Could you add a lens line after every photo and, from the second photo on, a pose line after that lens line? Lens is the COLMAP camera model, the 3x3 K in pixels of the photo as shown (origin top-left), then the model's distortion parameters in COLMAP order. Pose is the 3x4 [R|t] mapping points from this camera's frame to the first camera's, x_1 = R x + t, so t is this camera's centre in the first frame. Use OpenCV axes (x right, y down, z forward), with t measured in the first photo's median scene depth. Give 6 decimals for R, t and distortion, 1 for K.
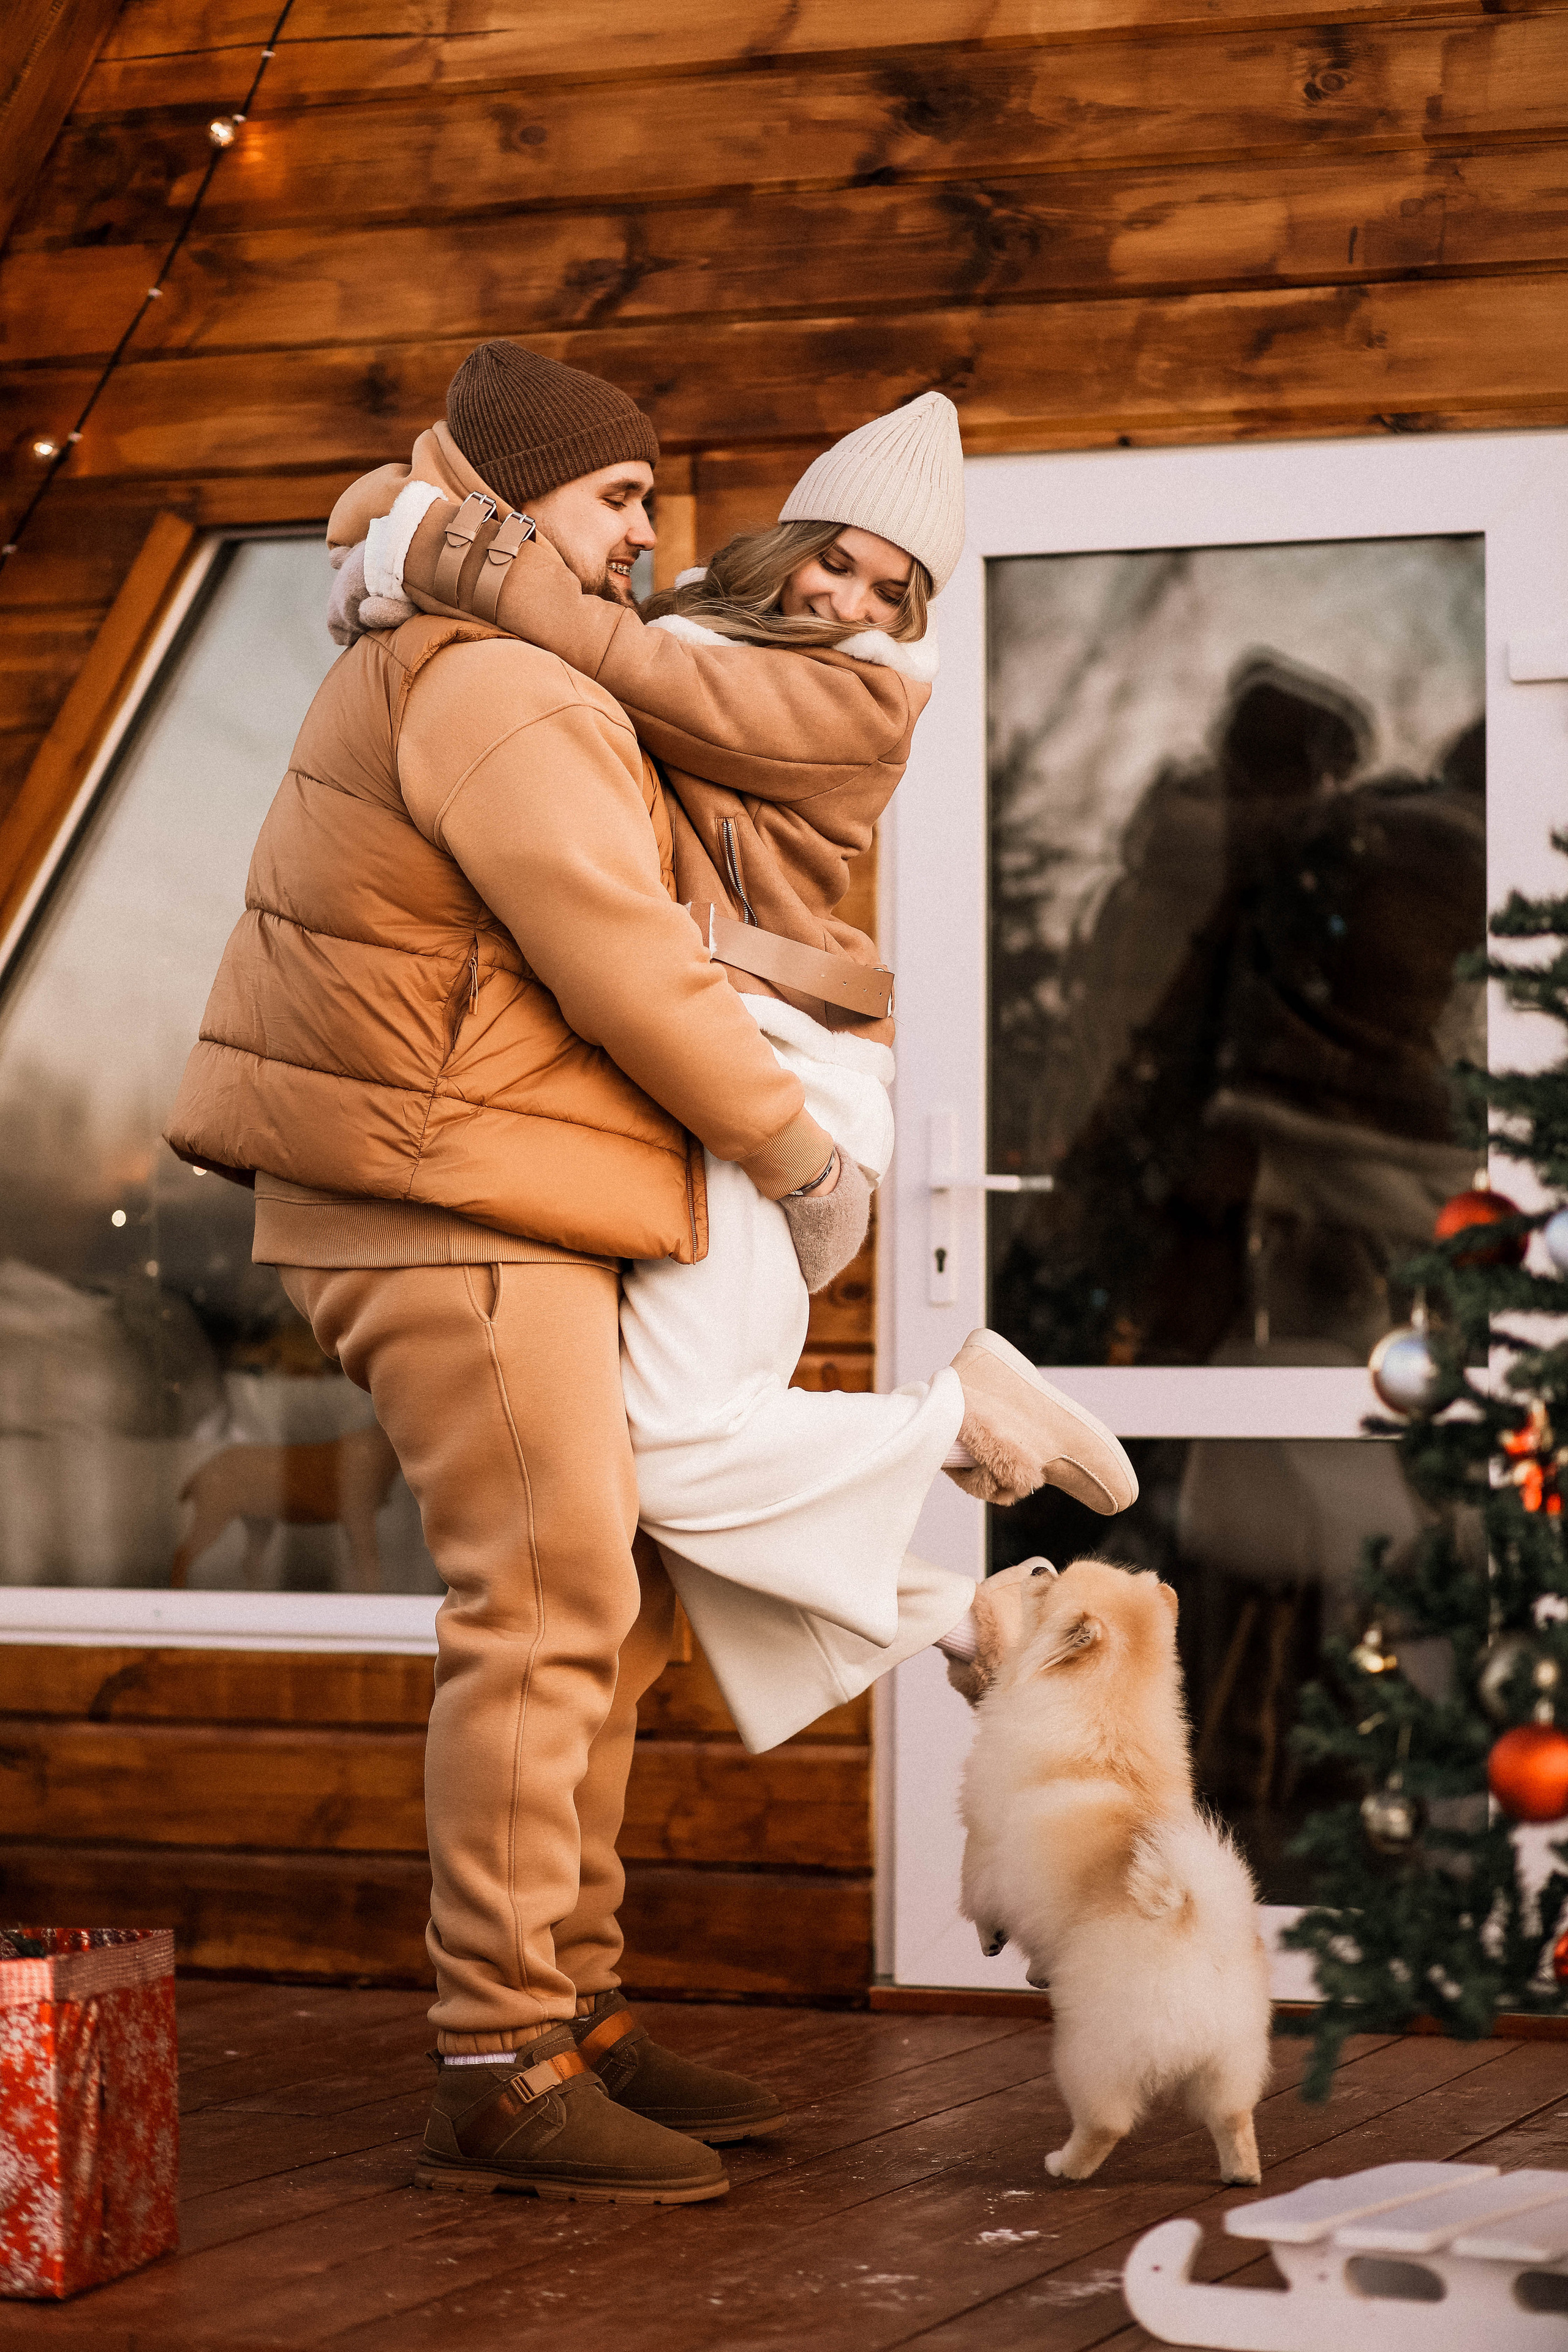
lens RADIAL K [[5688.1, 0, 784.0], [0, 5688.1, 1176.0], [0, 0, 1]] dist [-0.097219, -0.711170]
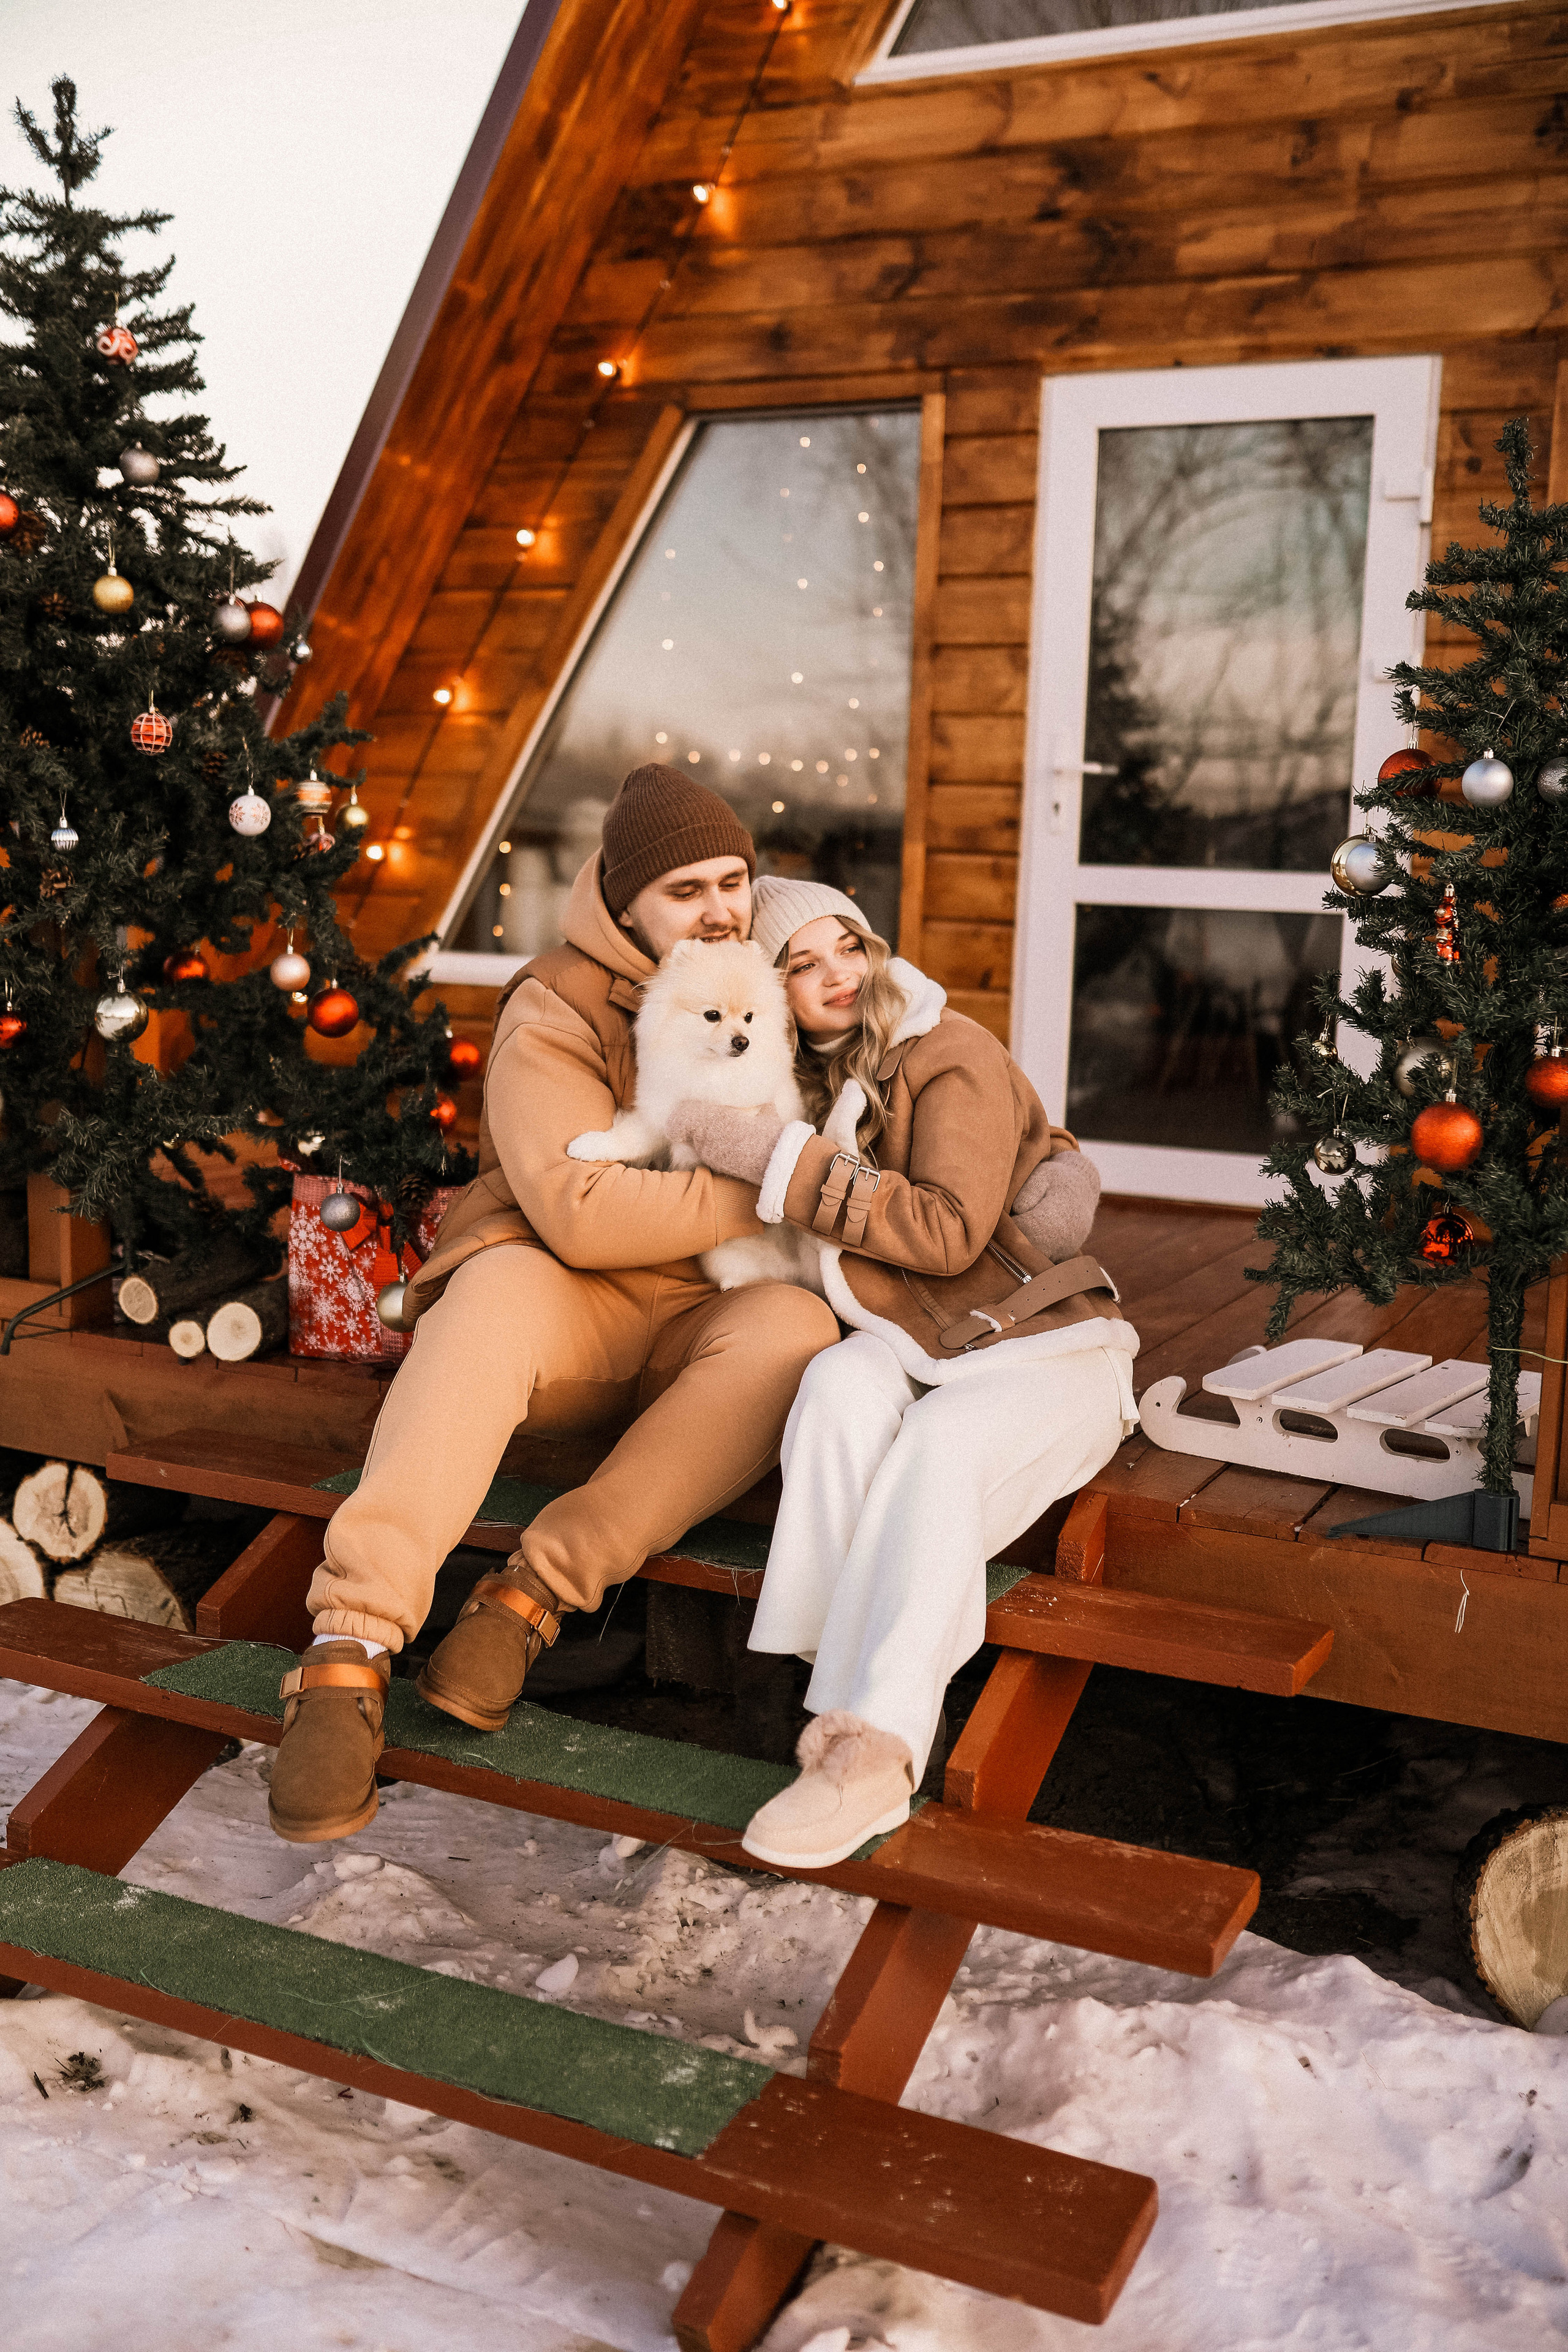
lens RADIAL K [[2234.6, 0, 794.8], [0, 2234.6, 1163.8], [0, 0, 1]] dist [-0.064347, 0.100505]
pose [[0.995653, 0.044611, -0.081760, 0.006581], [-0.030747, 0.986049, 0.163593, 0.012785], [0.087917, -0.160368, 0.983134, 0.236444]]
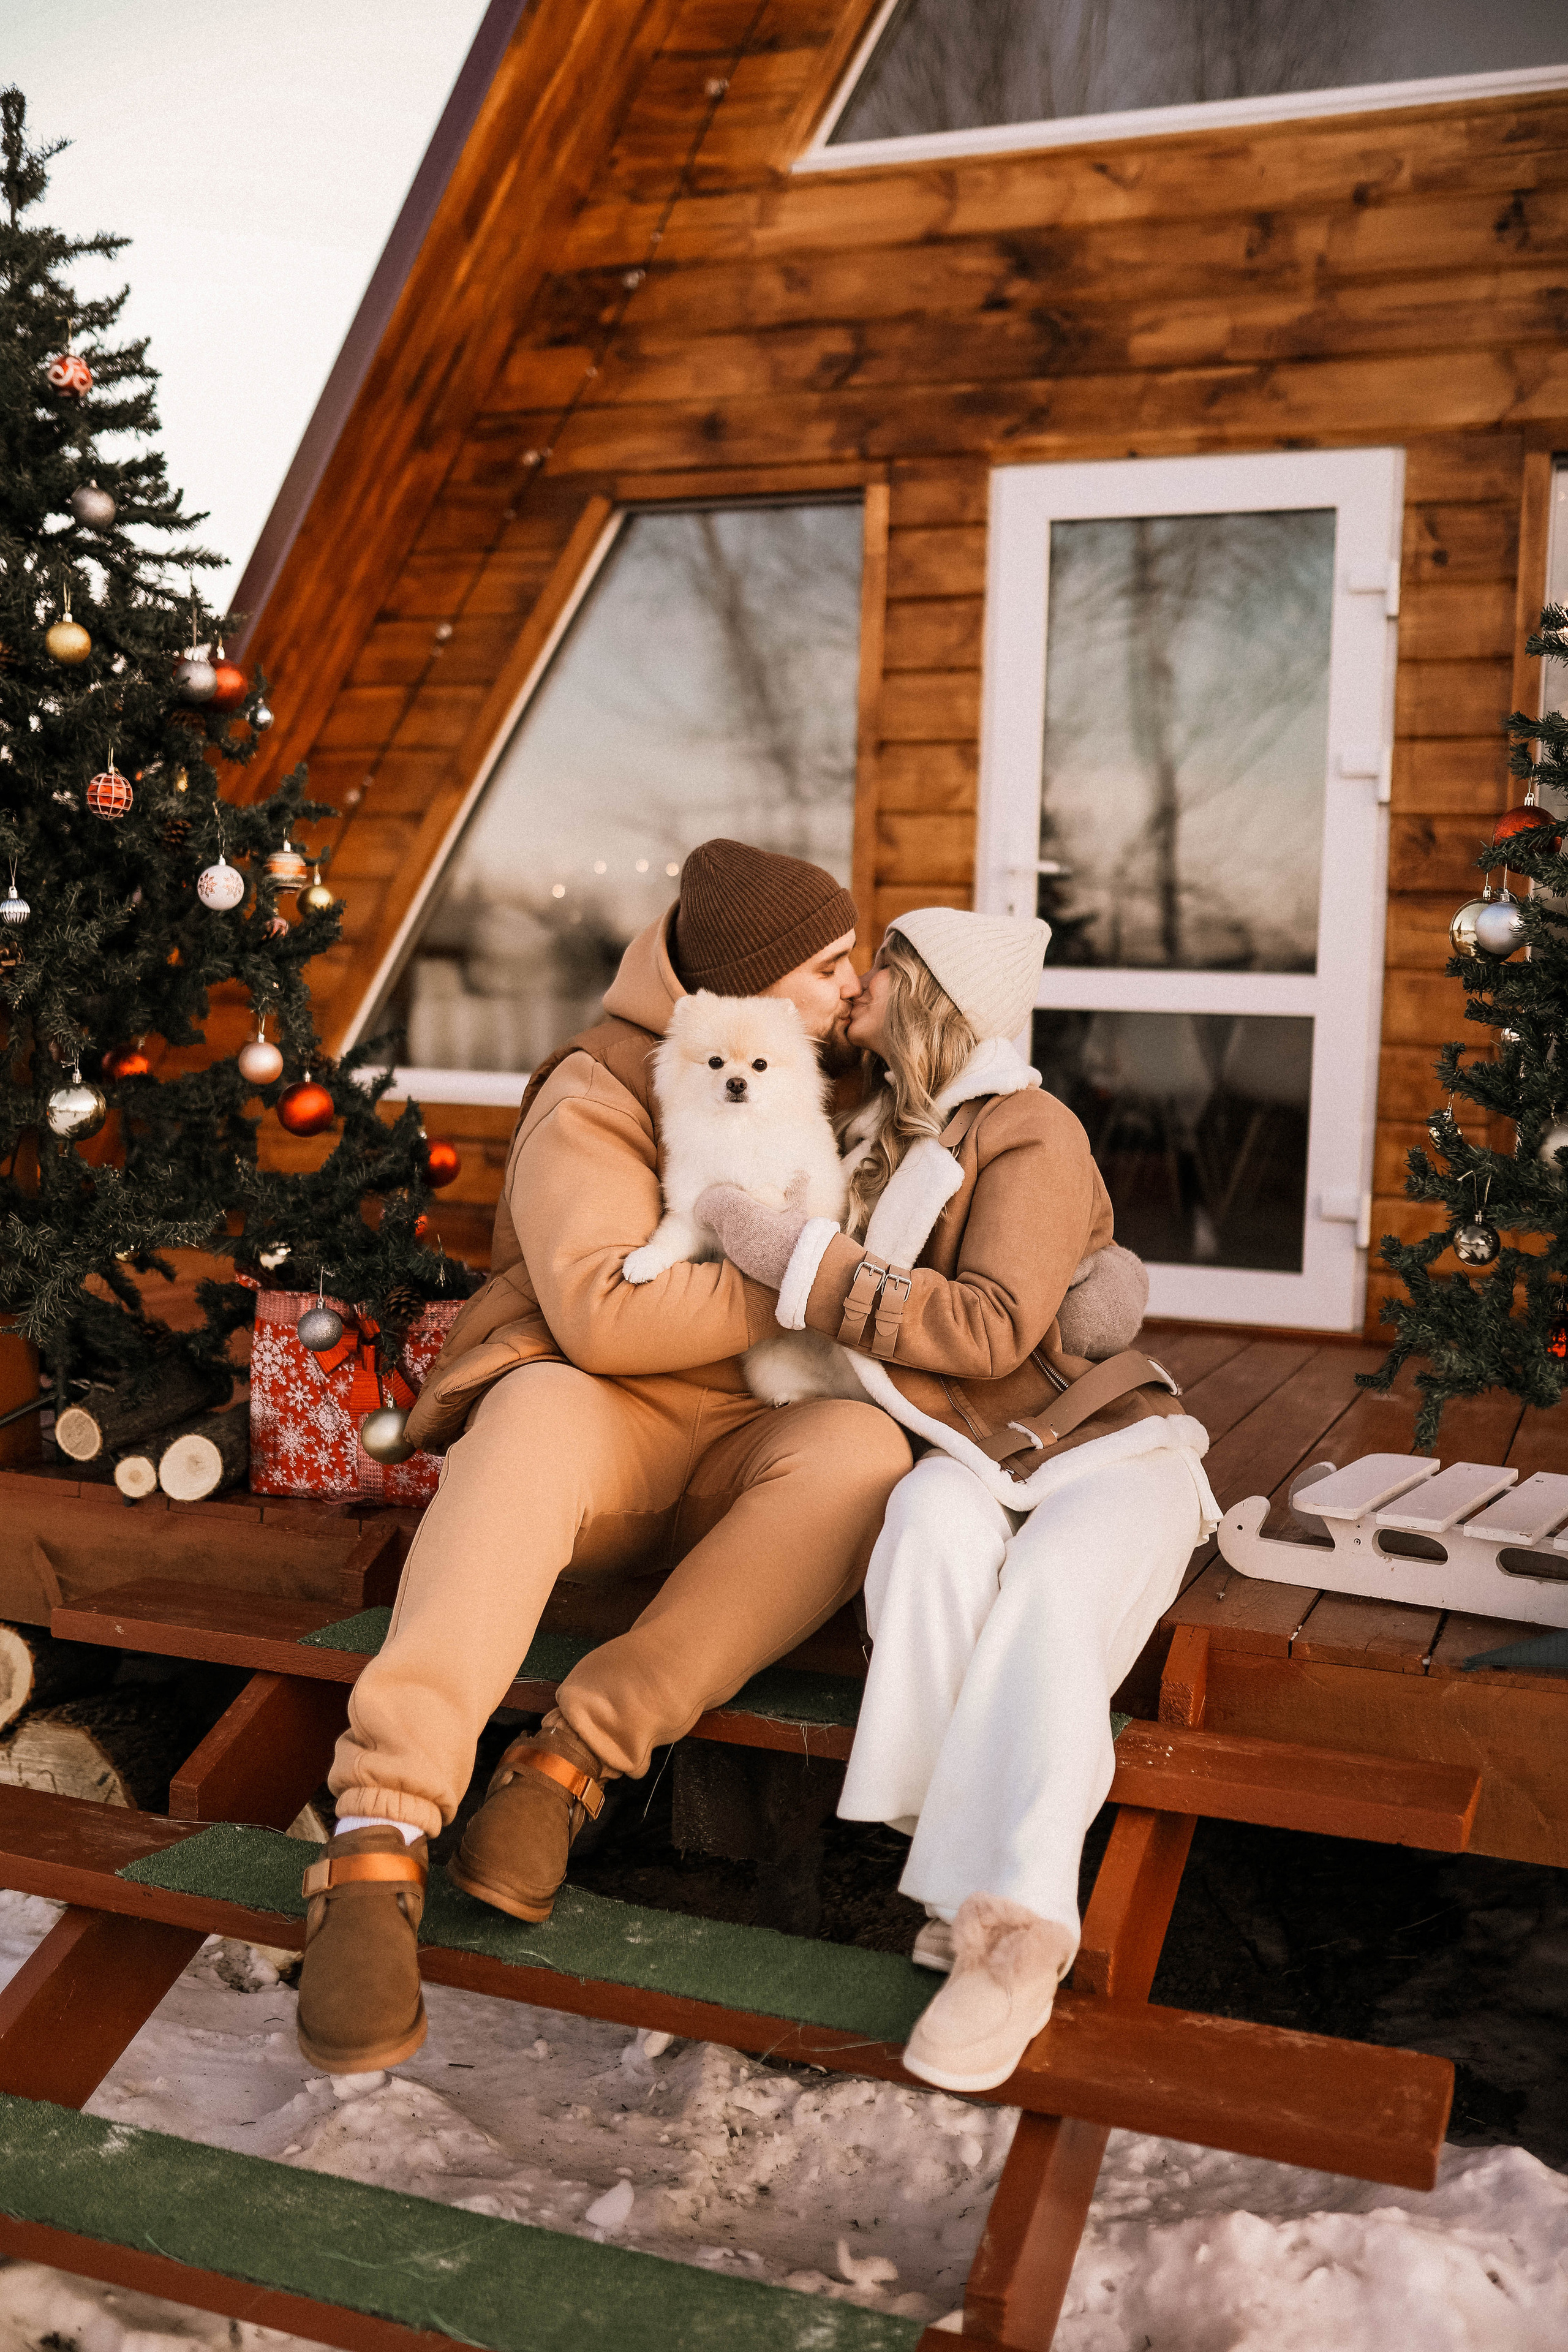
lens RADIAL K [[2234.6, 0, 794.8], [0, 2234.6, 1163.8], [0, 0, 1]] dist [-0.064347, 0.100505]
pose [[0.999475, 0.031725, -0.006571, -0.034543], [-0.030909, 0.994505, 0.100021, 0.026496], [0.009708, -0.099766, 0.994964, 0.274466]]
